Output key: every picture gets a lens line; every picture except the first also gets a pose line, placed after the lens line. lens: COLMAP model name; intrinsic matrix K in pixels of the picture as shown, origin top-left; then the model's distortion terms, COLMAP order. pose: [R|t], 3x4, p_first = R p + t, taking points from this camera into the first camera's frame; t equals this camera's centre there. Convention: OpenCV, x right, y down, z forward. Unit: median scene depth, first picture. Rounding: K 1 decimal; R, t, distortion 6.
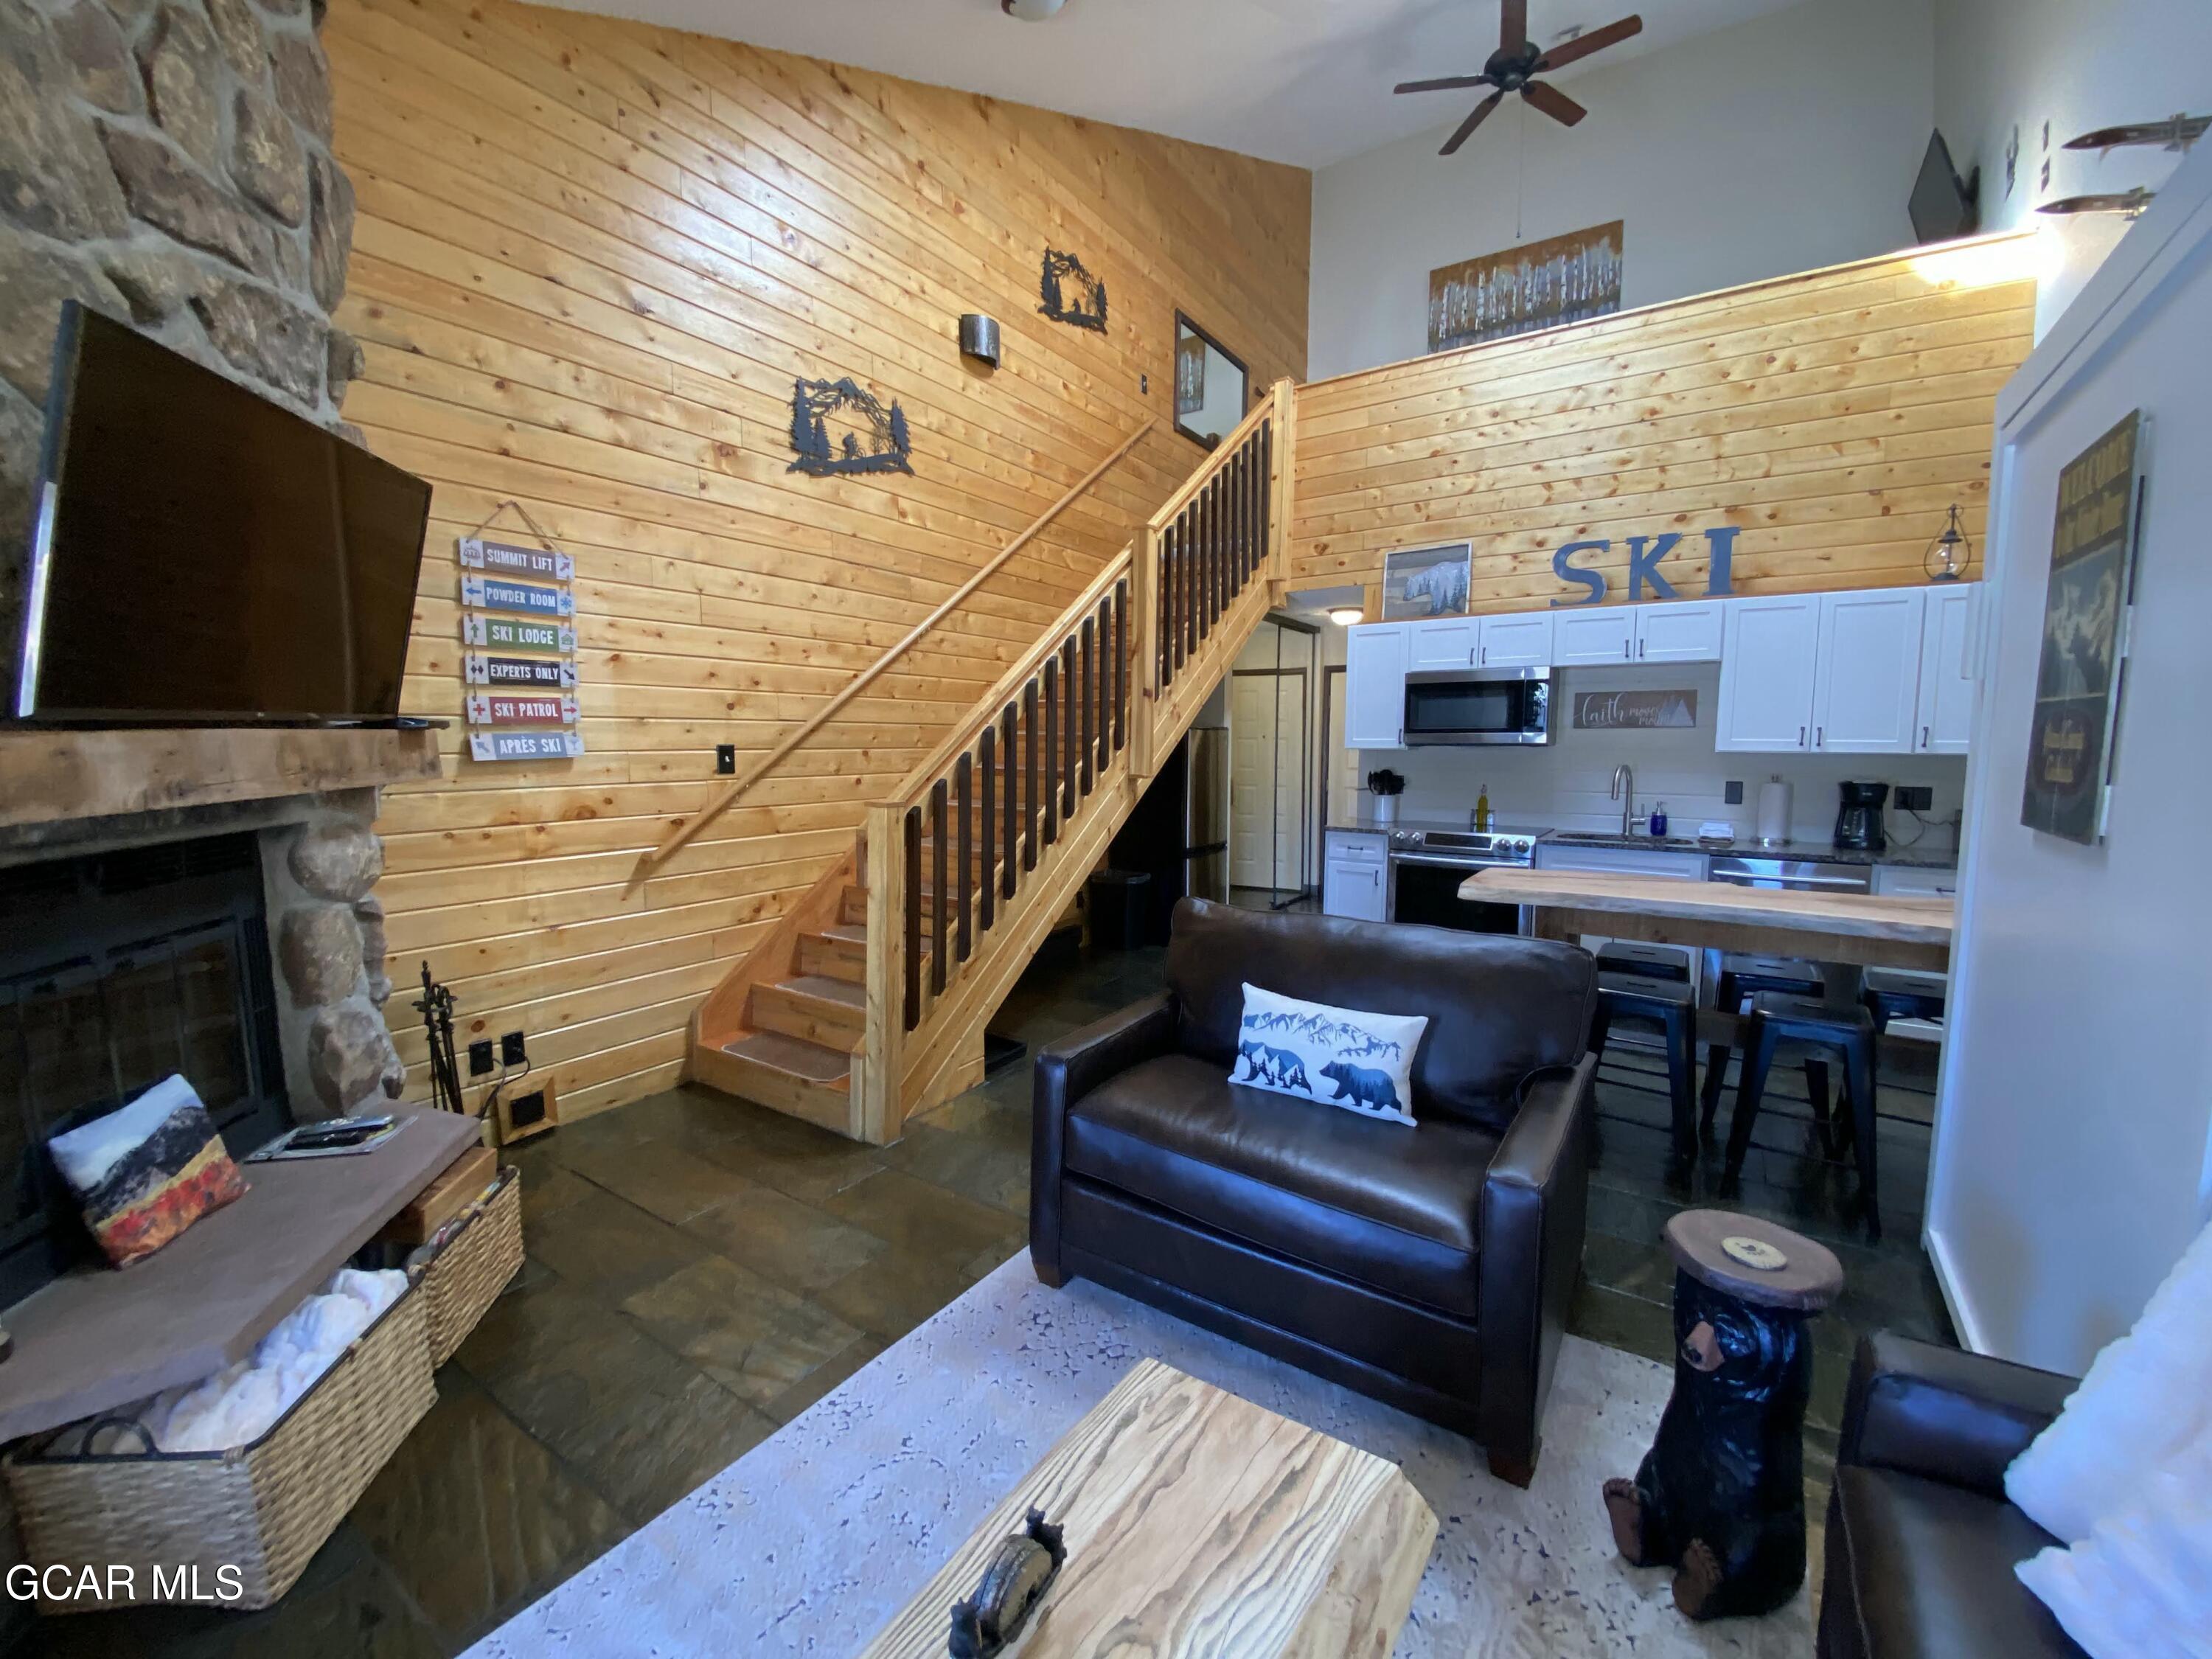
lens RADIAL K [[895.5, 0, 1102.6], [0, 895.5, 820.3], [0, 0, 1]] dist [0.022433, -0.021937]
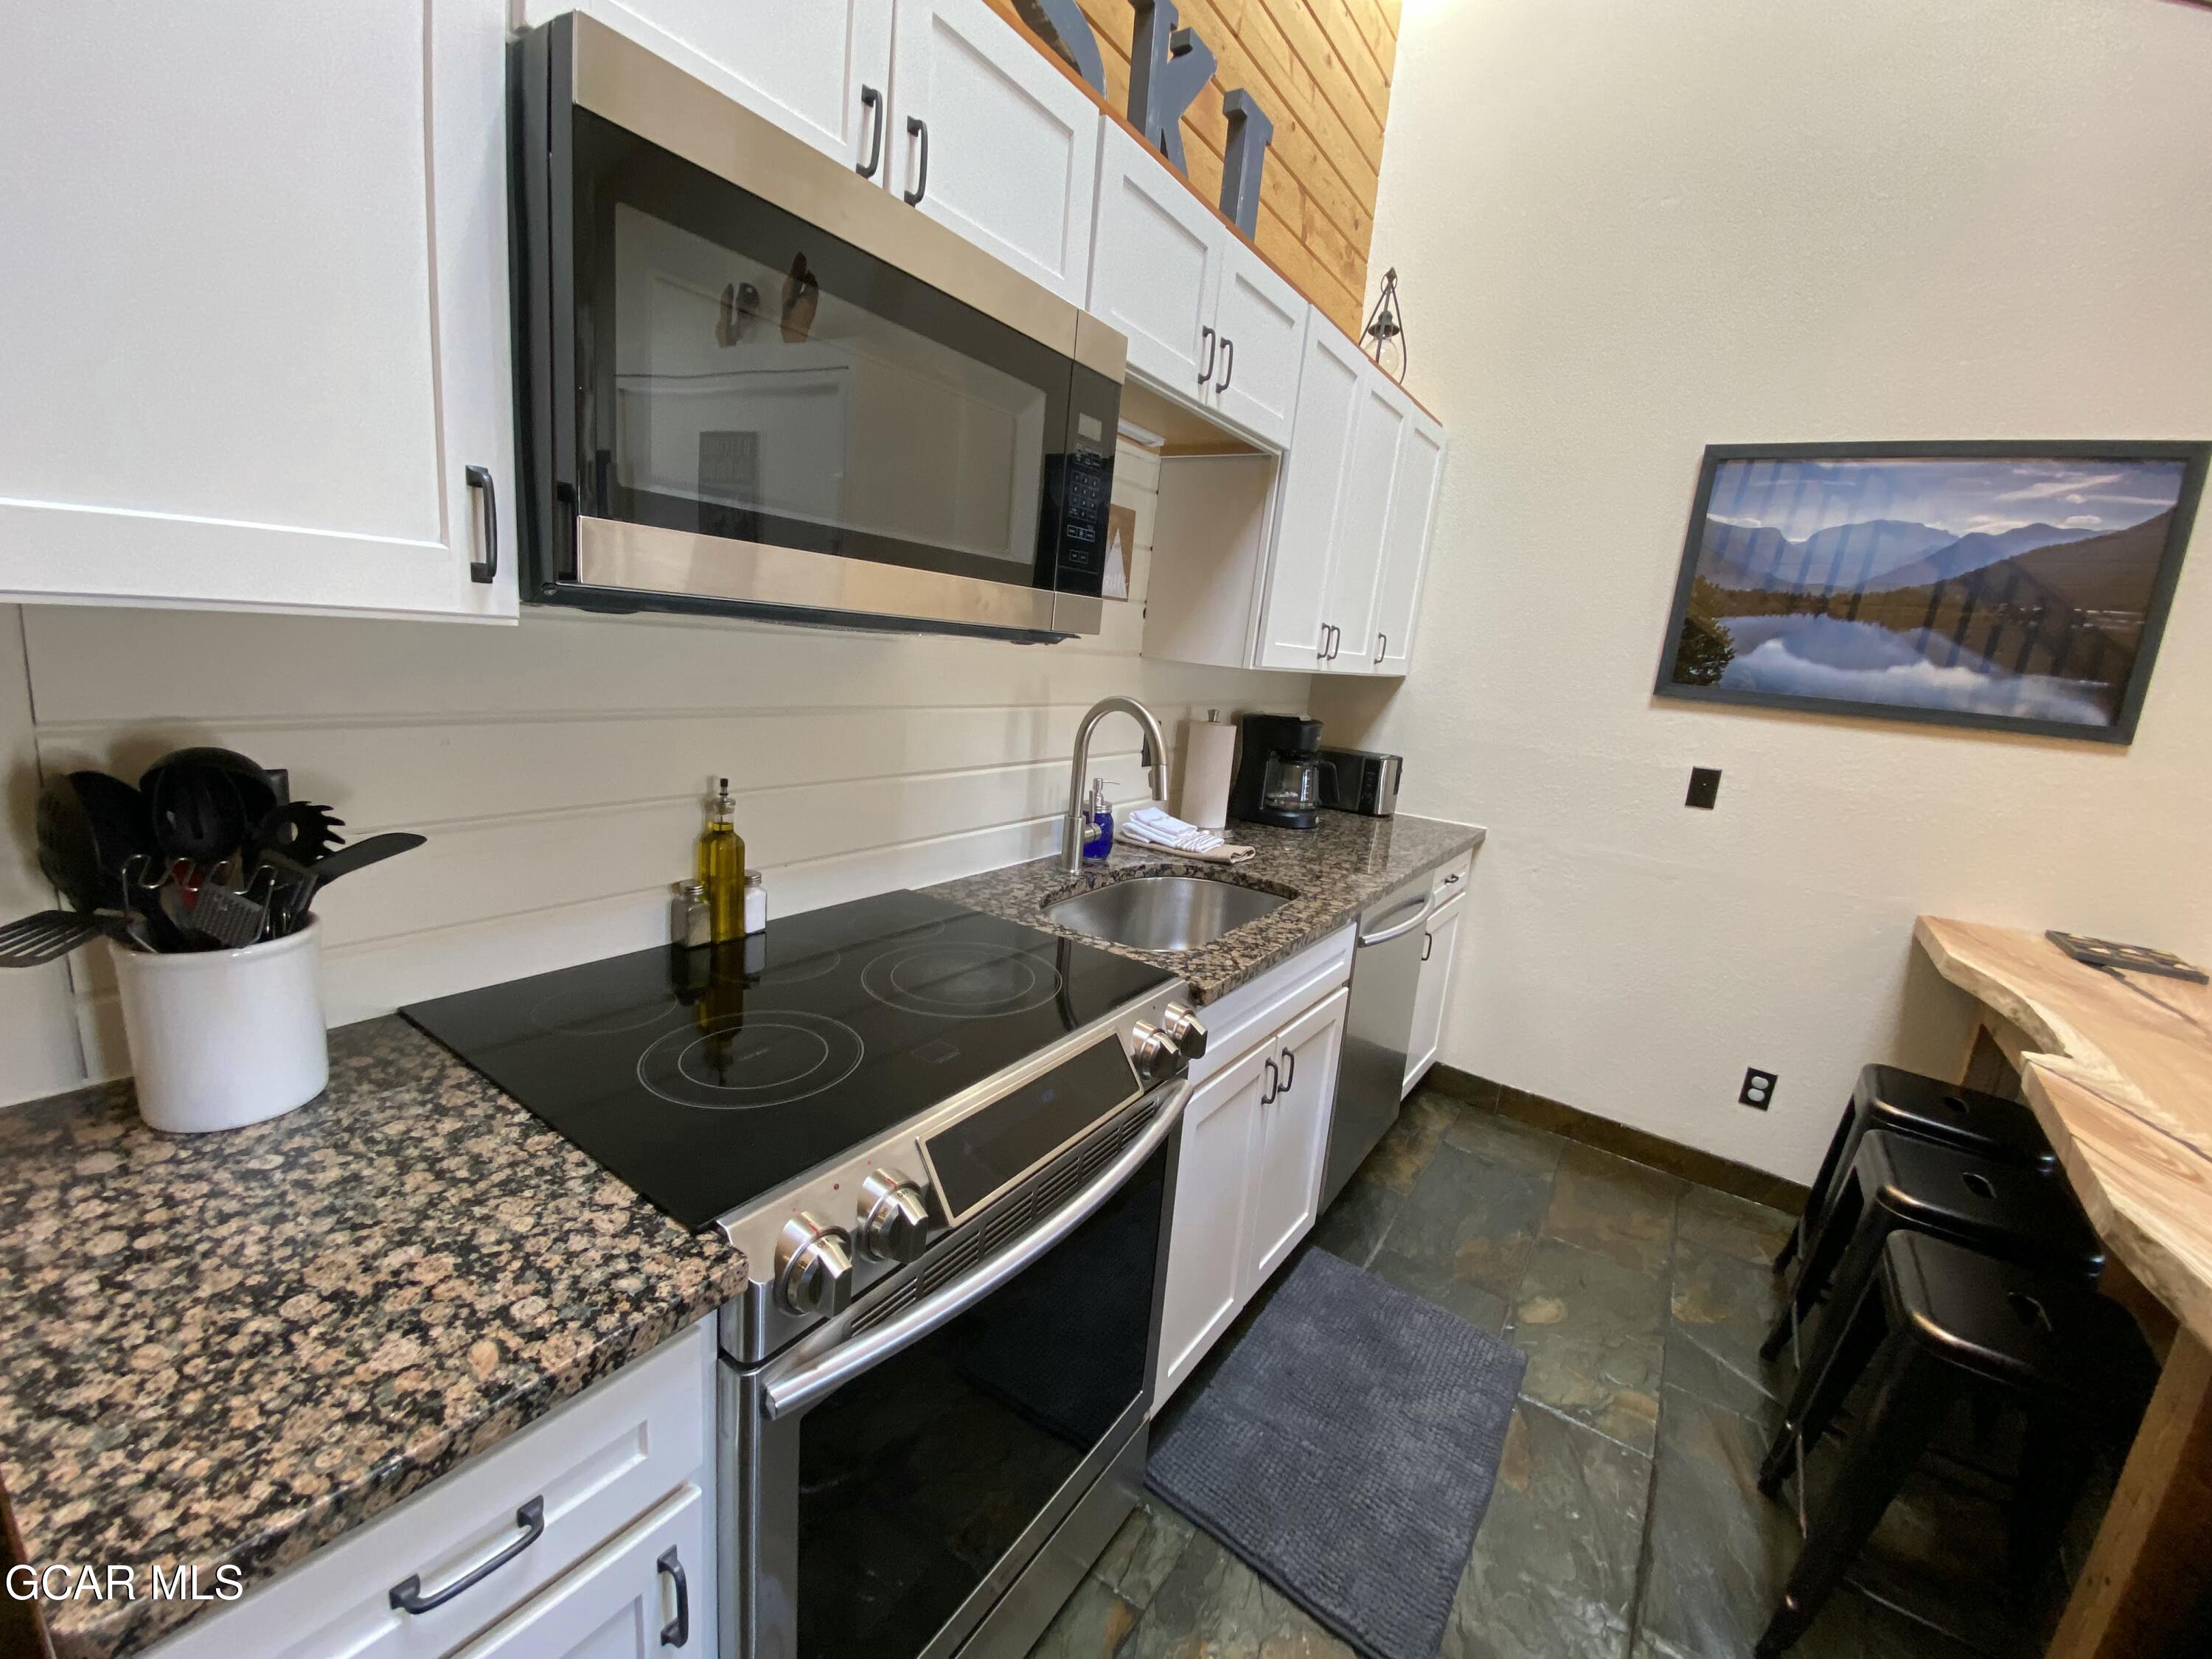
lens RADIAL K [[895.5, 0, 1102.6], [0, 895.5, 820.3], [0, 0, 1]] dist [0.022433, -0.021937]
pose [[-0.000233, -0.205137, 0.978733, 0.230935], [0.000213, 0.978733, 0.205138, -0.093112], [-1.000000, 0.000257, -0.000184, 1.086554]]
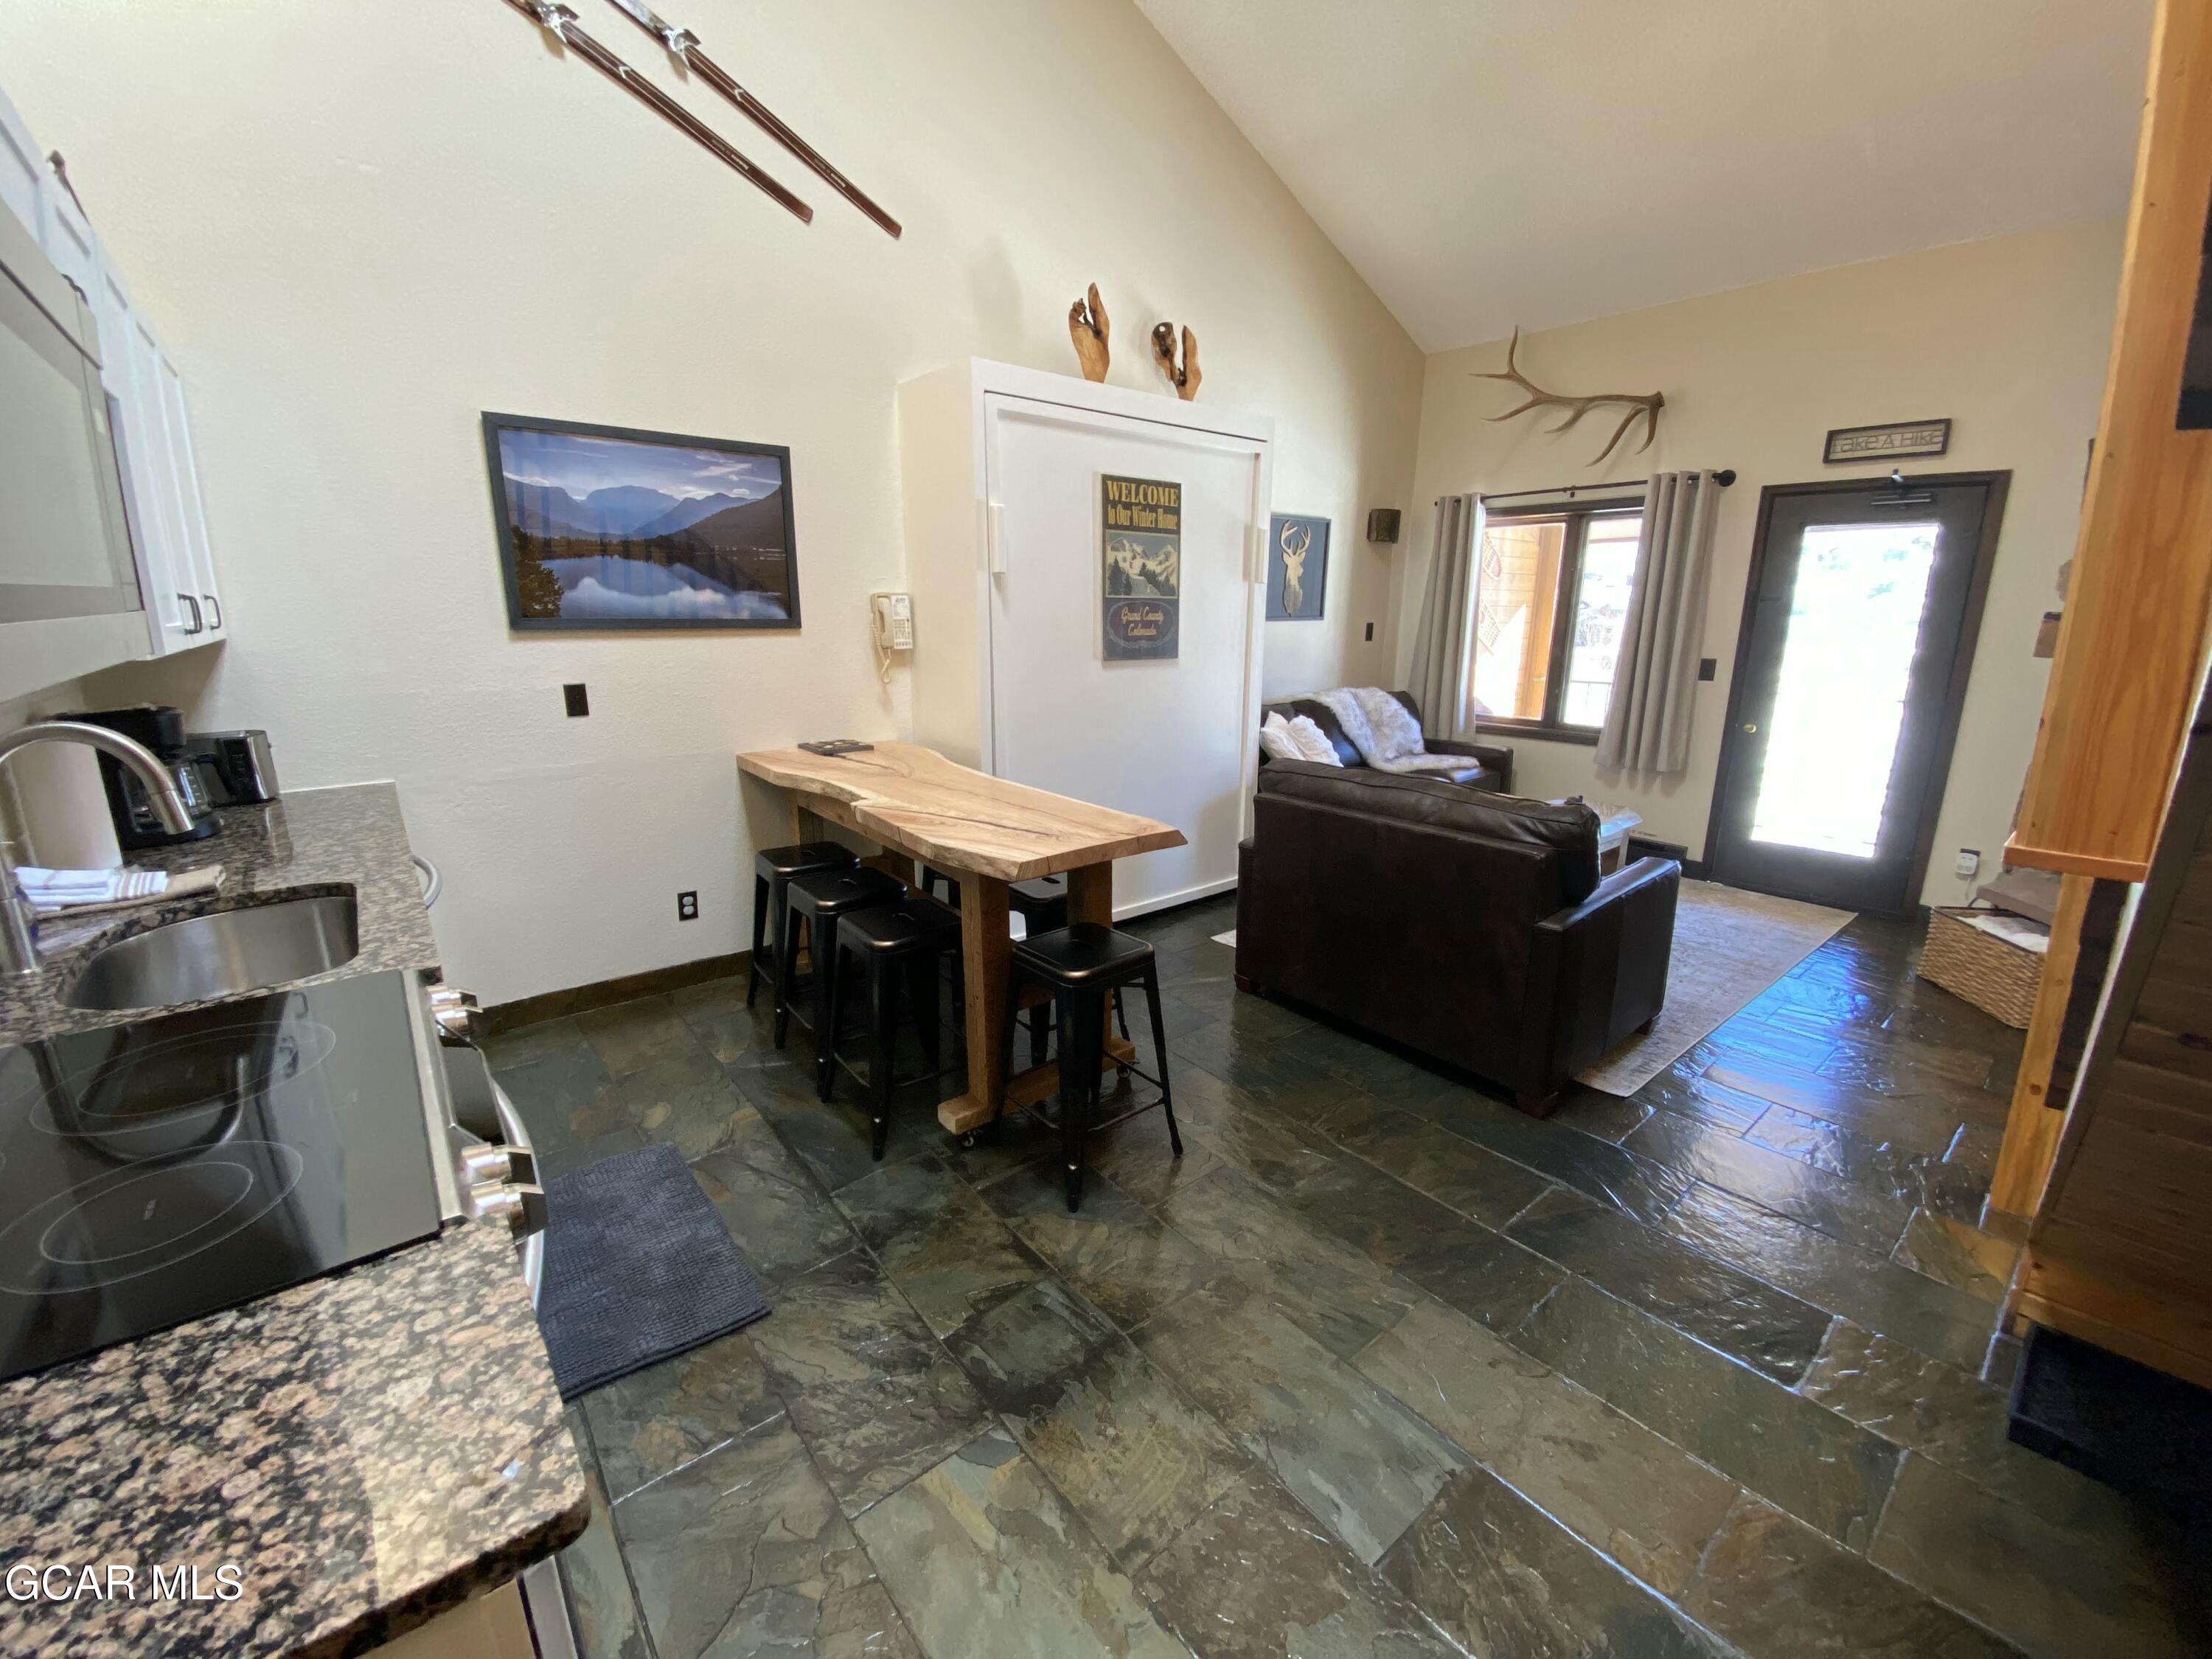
lens RADIAL K [[895.5, 0, 1102.6], [0, 895.5, 820.3], [0, 0, 1]] dist [0.022433, -0.021937]
pose [[-0.960027, -0.075899, 0.269421, 0.199397], [0.014430, 0.947835, 0.318433, -0.125423], [-0.279536, 0.309592, -0.908852, 1.260433]]
